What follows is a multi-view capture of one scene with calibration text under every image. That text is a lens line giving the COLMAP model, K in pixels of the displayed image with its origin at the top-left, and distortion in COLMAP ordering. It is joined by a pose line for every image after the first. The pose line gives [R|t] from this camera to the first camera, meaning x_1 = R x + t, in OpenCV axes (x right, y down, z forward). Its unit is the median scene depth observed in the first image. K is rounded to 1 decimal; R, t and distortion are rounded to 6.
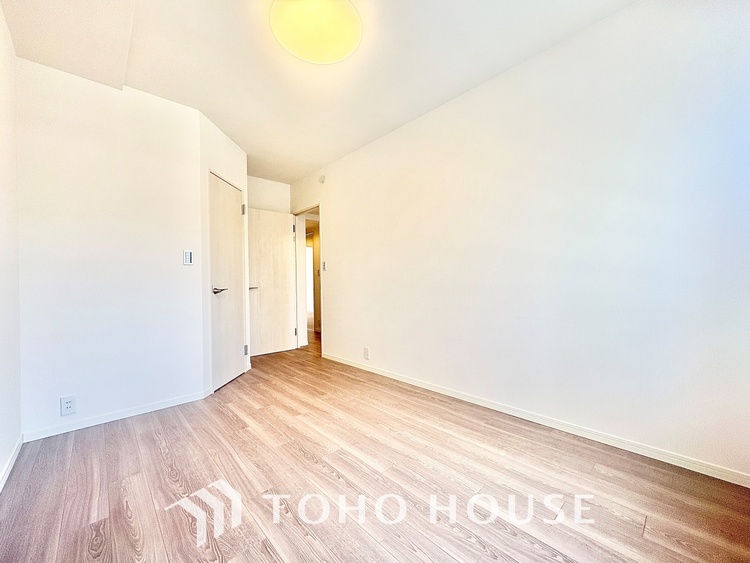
lens RADIAL K [[297.0, 0, 375.4], [0, 297.0, 282.5], [0, 0, 1]] dist [-0.000040, -0.000051]
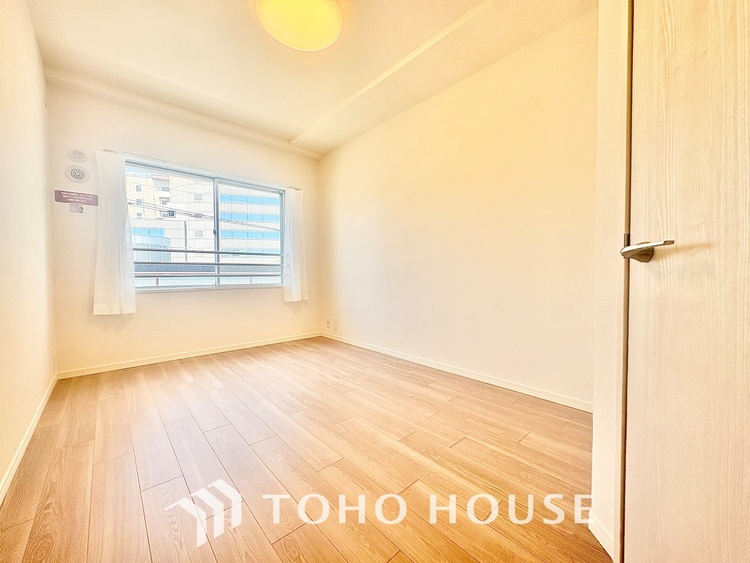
lens RADIAL K [[297.0, 0, 377.9], [0, 297.0, 280.6], [0, 0, 1]] dist [-0.000040, -0.000051]
pose [[-0.999758, 0.021383, 0.005197, -0.423365], [0.021517, 0.999399, 0.027179, 0.060434], [-0.004613, 0.027285, -0.999617, 1.930265]]
